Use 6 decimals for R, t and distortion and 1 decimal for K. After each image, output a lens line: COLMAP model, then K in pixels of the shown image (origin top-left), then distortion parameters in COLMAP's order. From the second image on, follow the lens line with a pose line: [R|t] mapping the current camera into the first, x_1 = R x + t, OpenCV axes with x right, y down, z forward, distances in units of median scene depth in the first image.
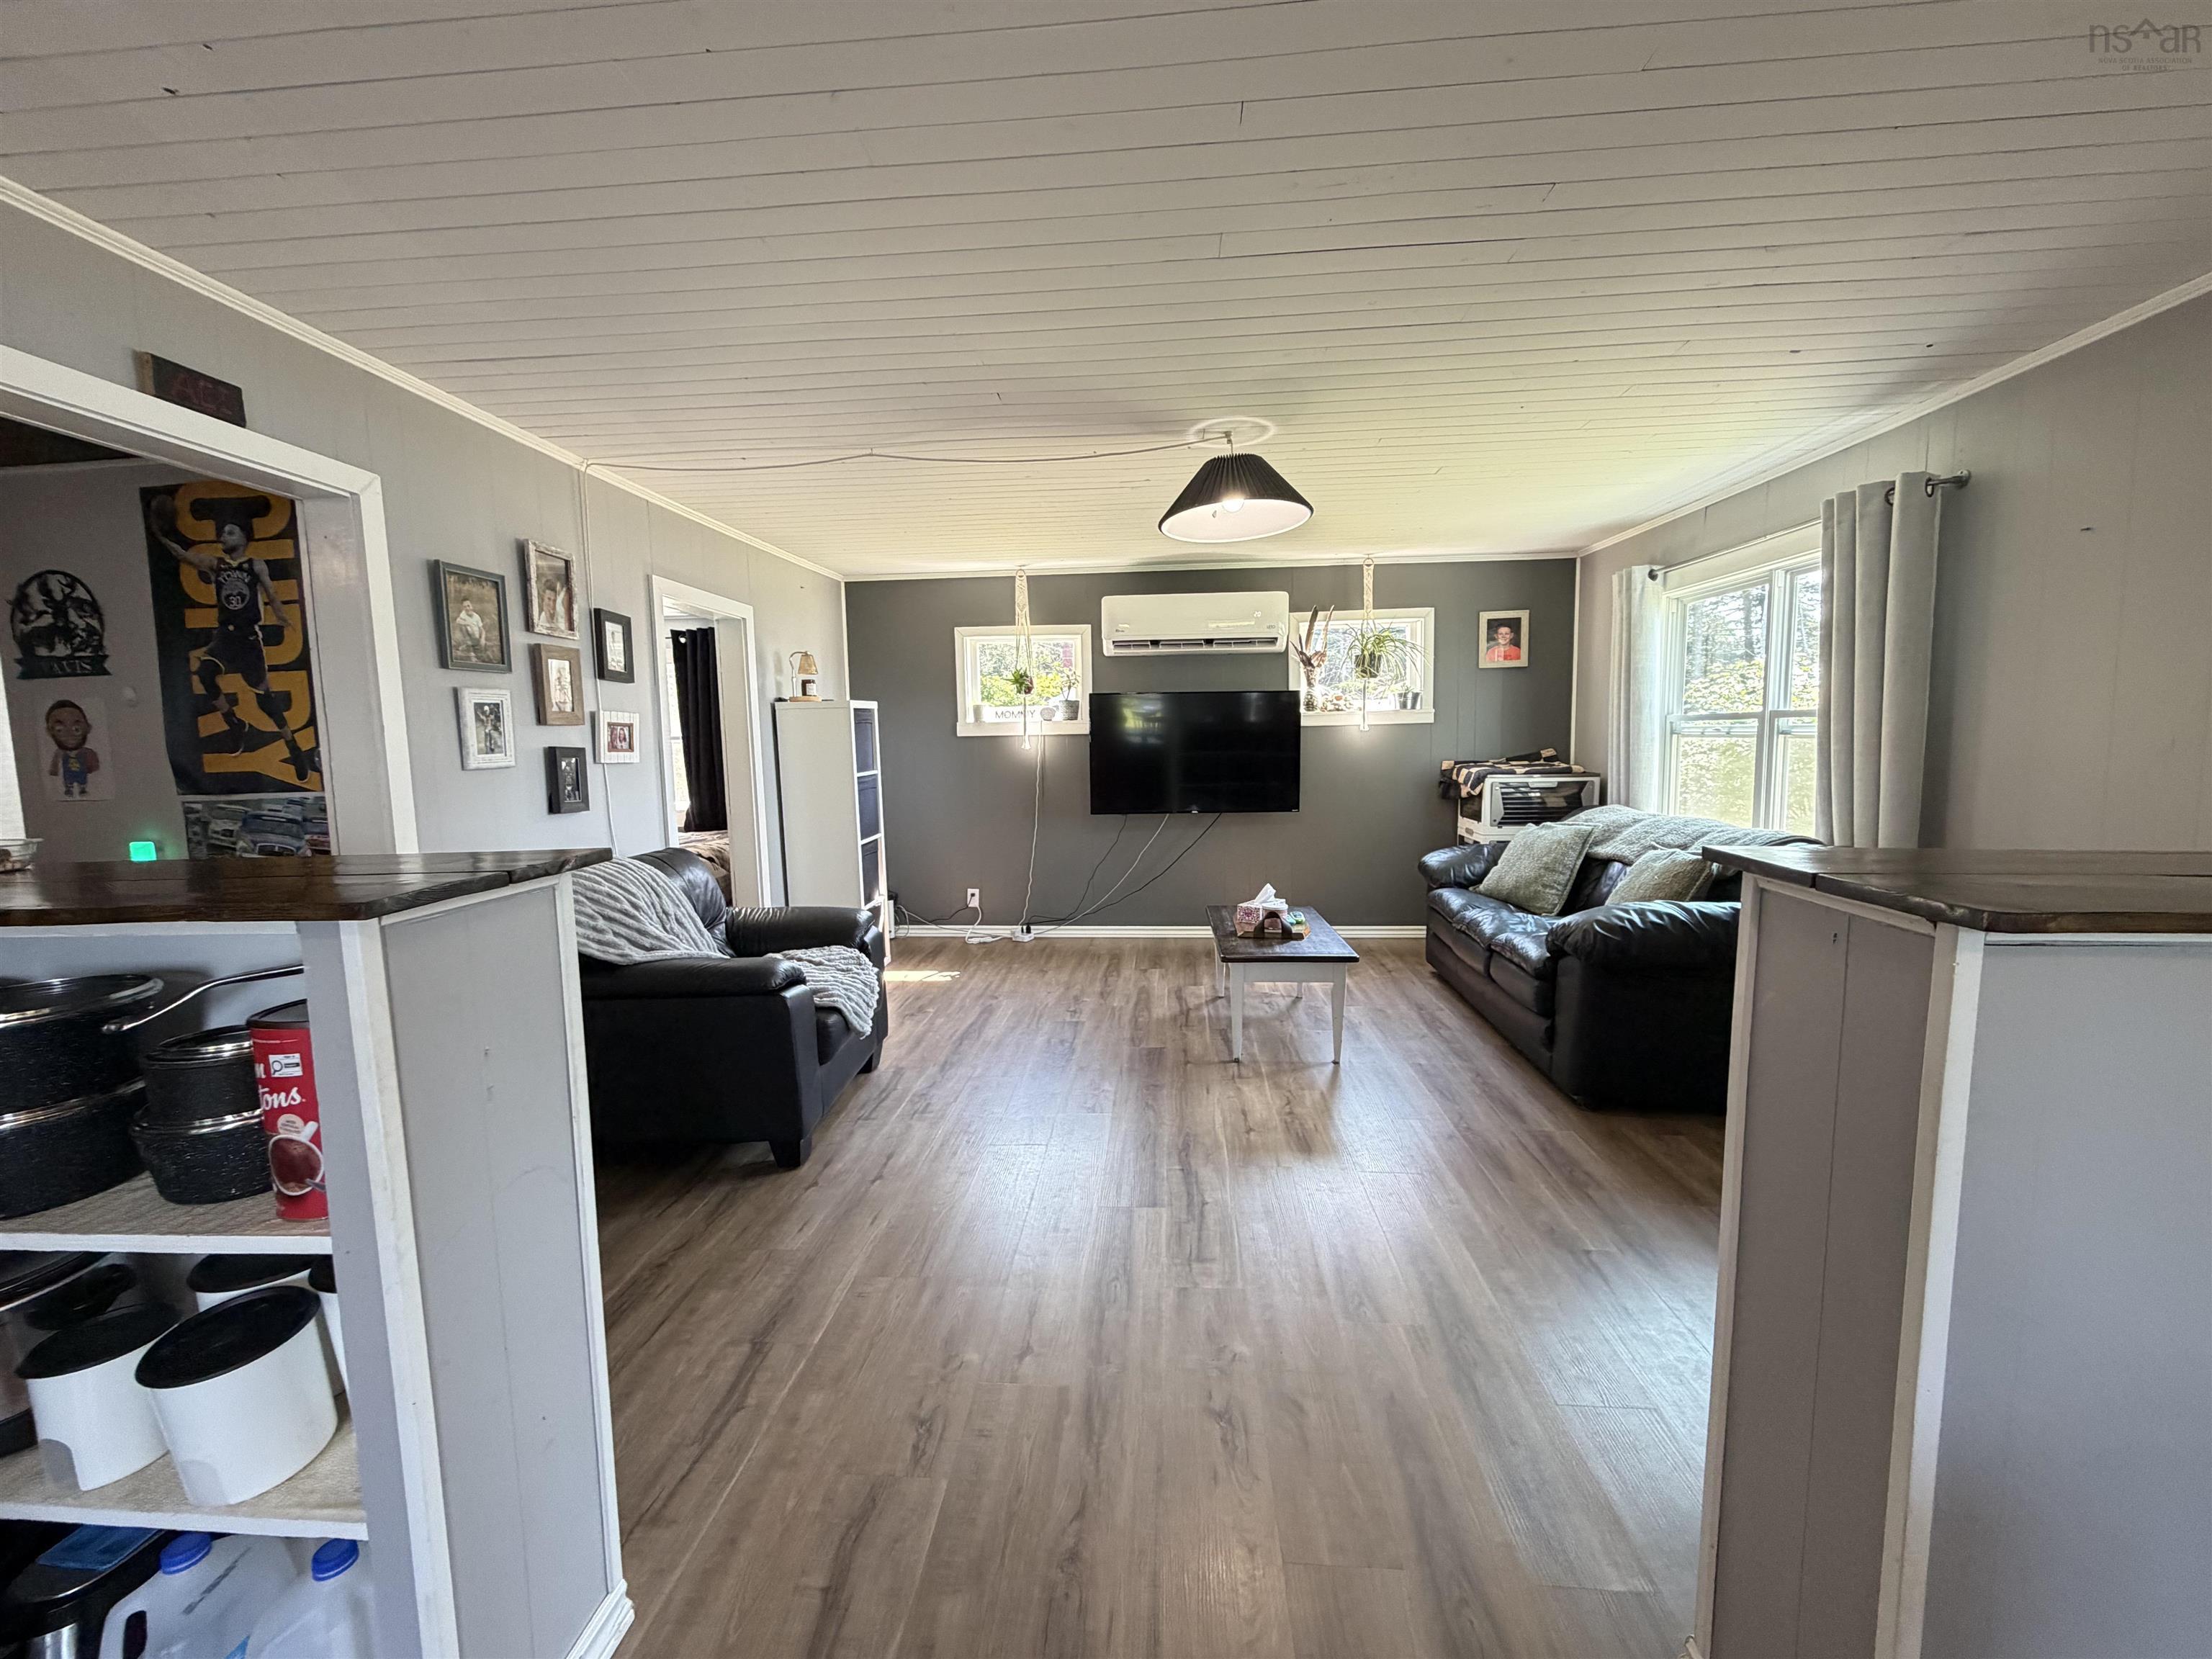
lens RADIAL K [[881.1, 0, 1100.1], [0, 881.1, 827.4], [0, 0, 1]] dist [-0.000007, -0.000132]
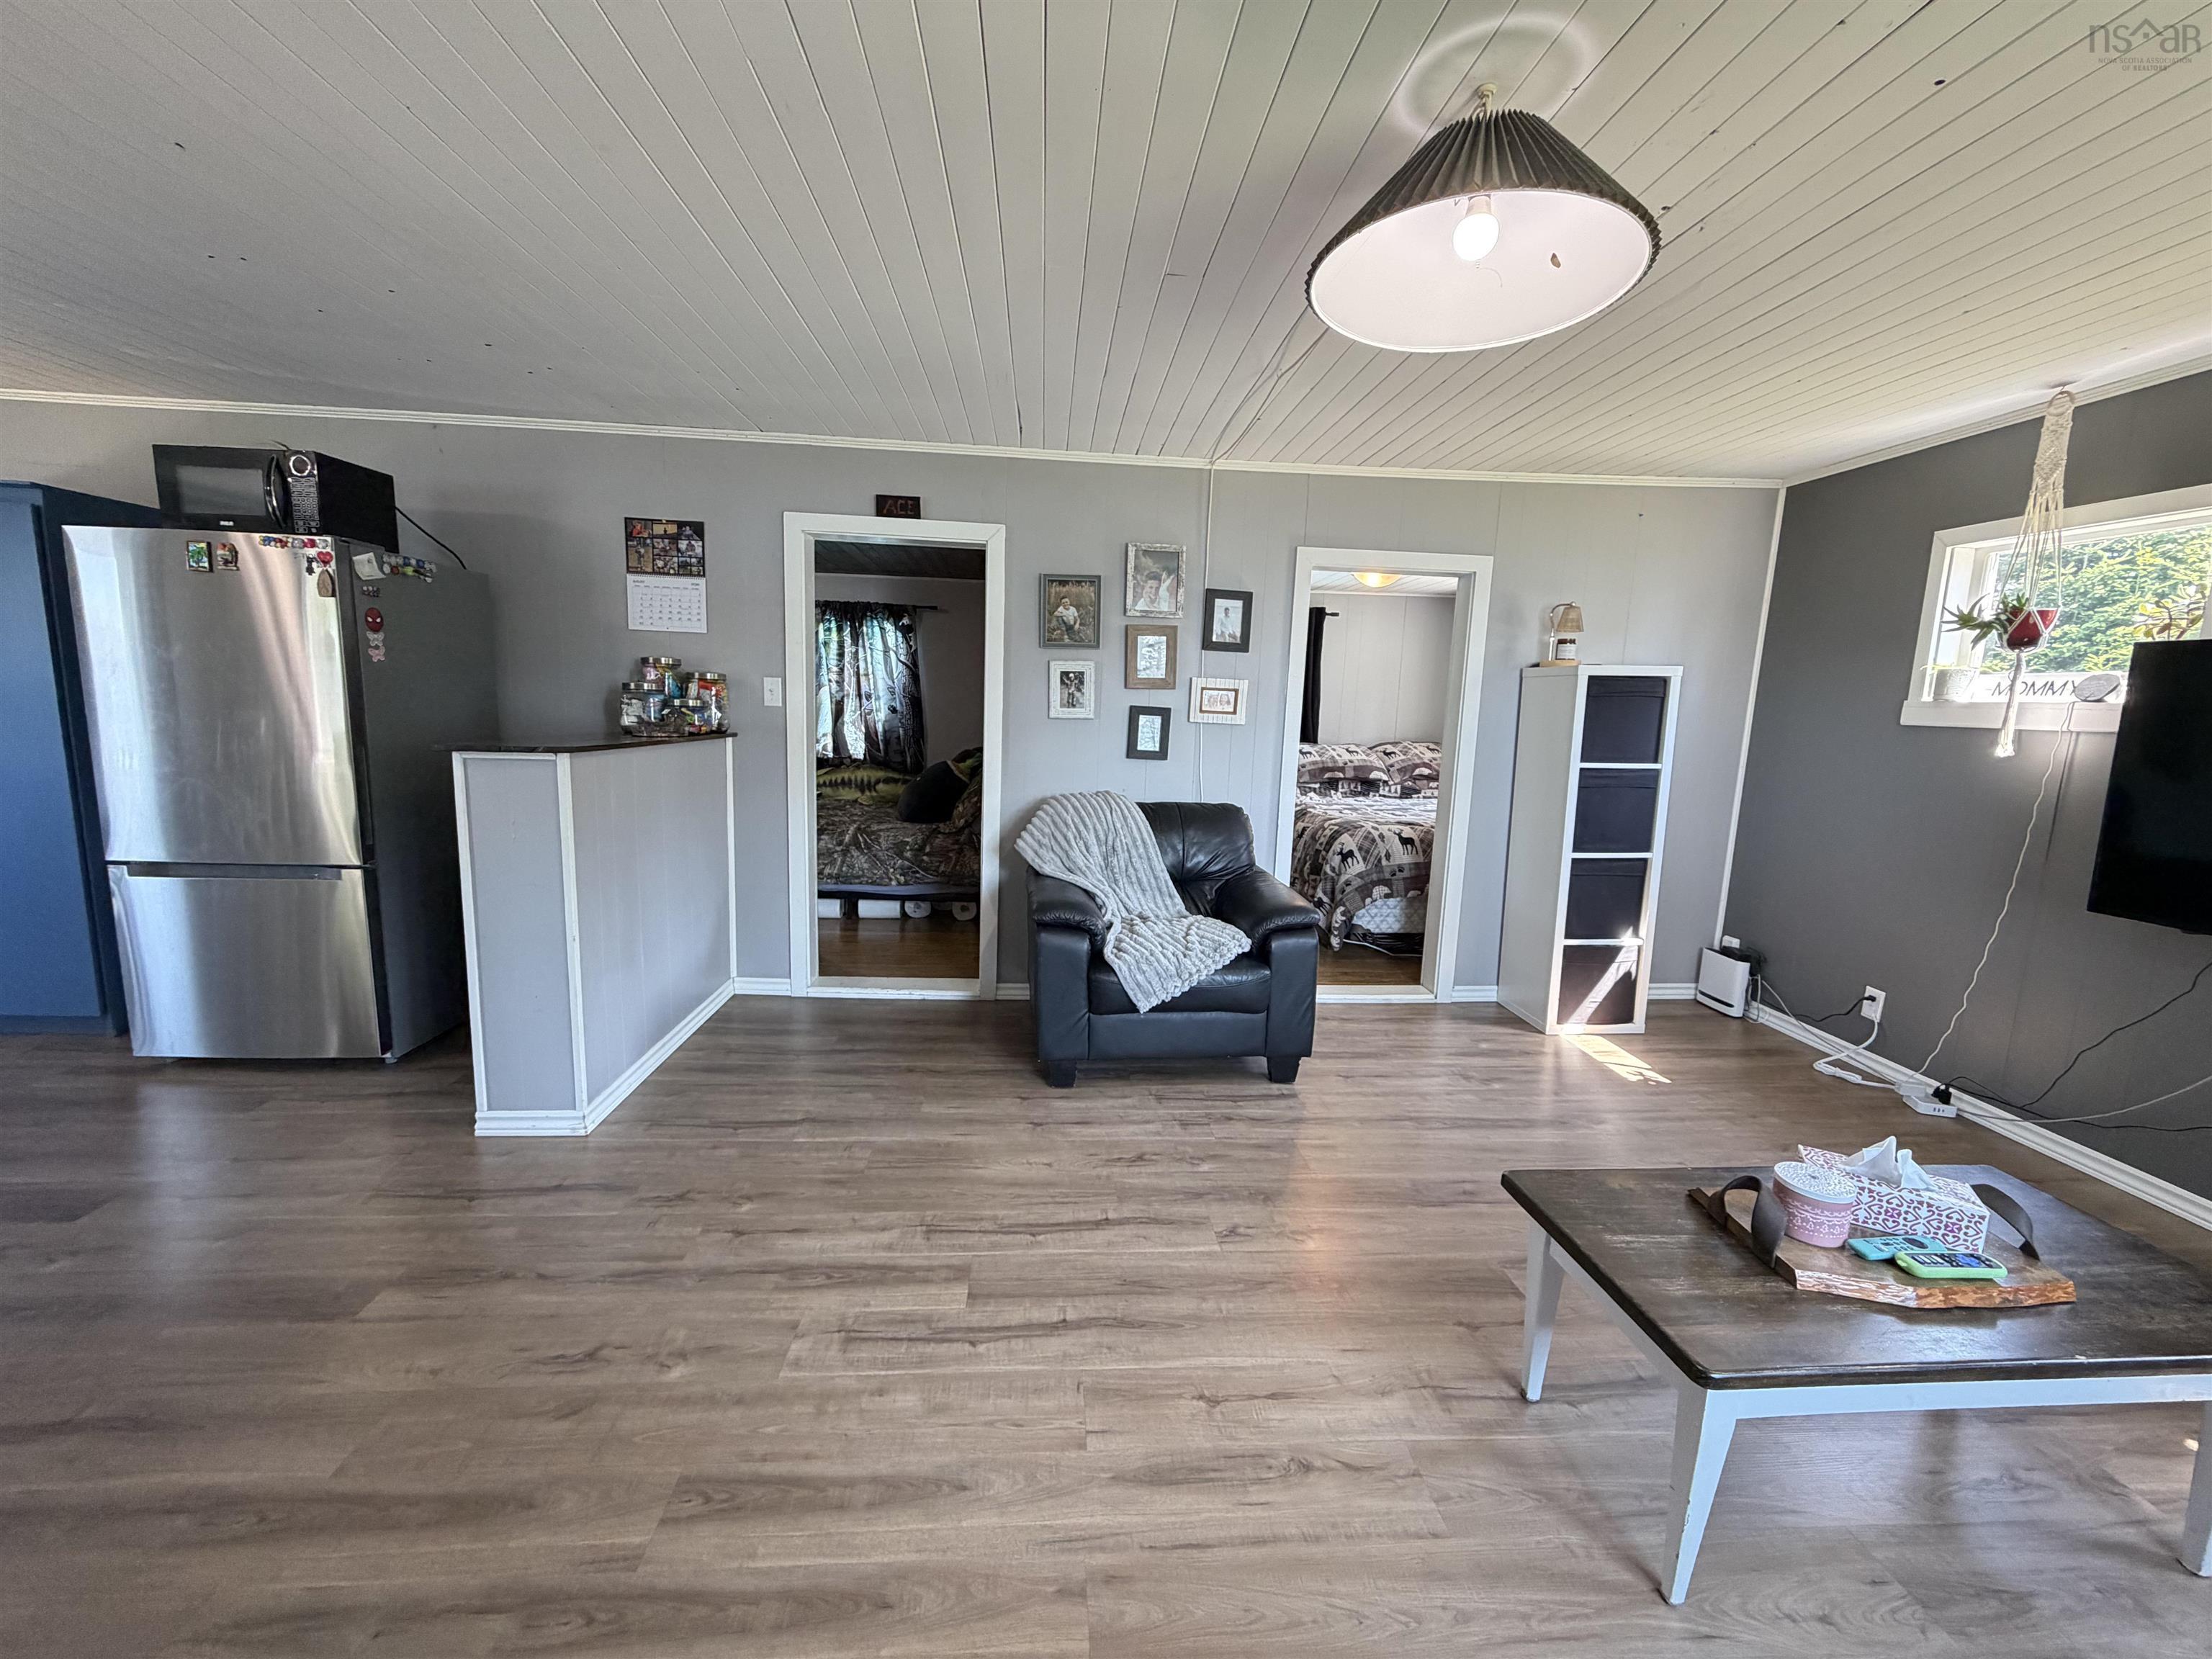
lens RADIAL K [[881.1, 0, 1100.1], [0, 881.1, 827.4], [0, 0, 1]] dist [-0.000007, -0.000132]
pose [[0.145329, 0.169527, -0.974751, 0.461485], [-0.133306, 0.979582, 0.150492, -0.075006], [0.980362, 0.108069, 0.164961, 0.547673]]
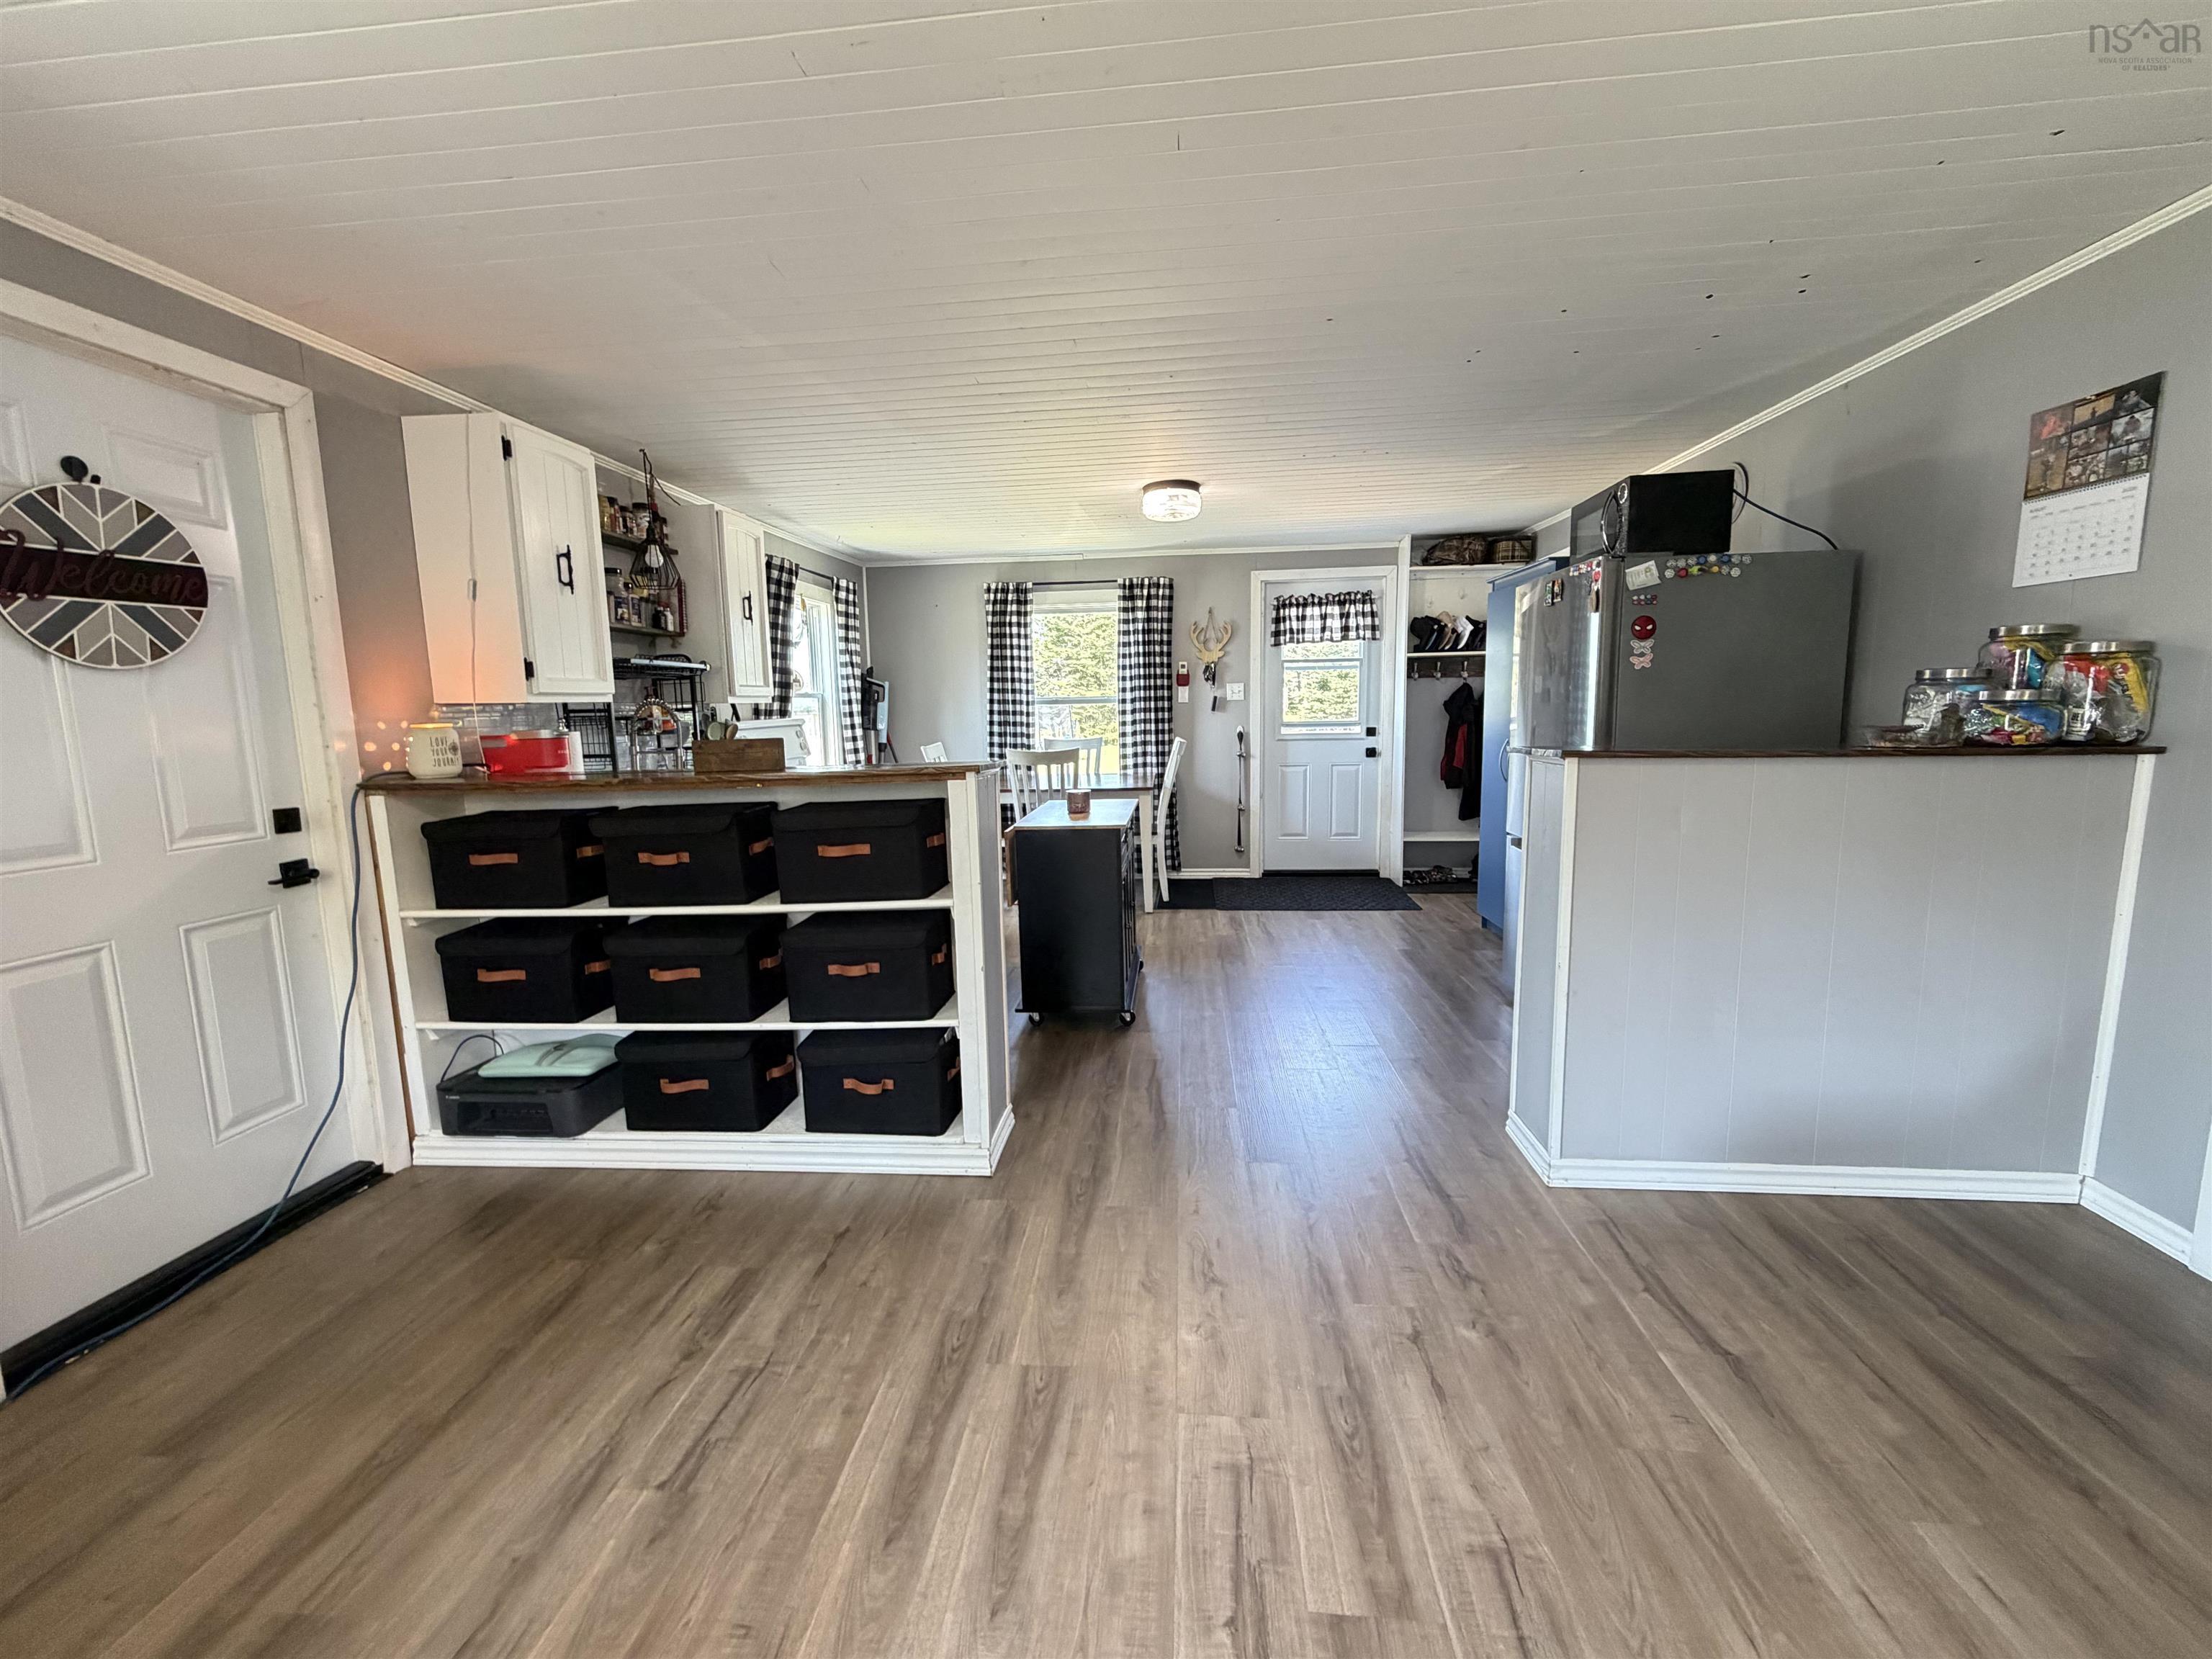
lens RADIAL K [[881.1, 0, 1100.1], [0, 881.1, 827.4], [0, 0, 1]] dist [-0.000007, -0.000132]
pose [[-0.998968, 0.040367, 0.020816, 0.096733], [0.044058, 0.972602, 0.228262, -0.079022], [-0.011031, 0.228943, -0.973377, 0.812763]]
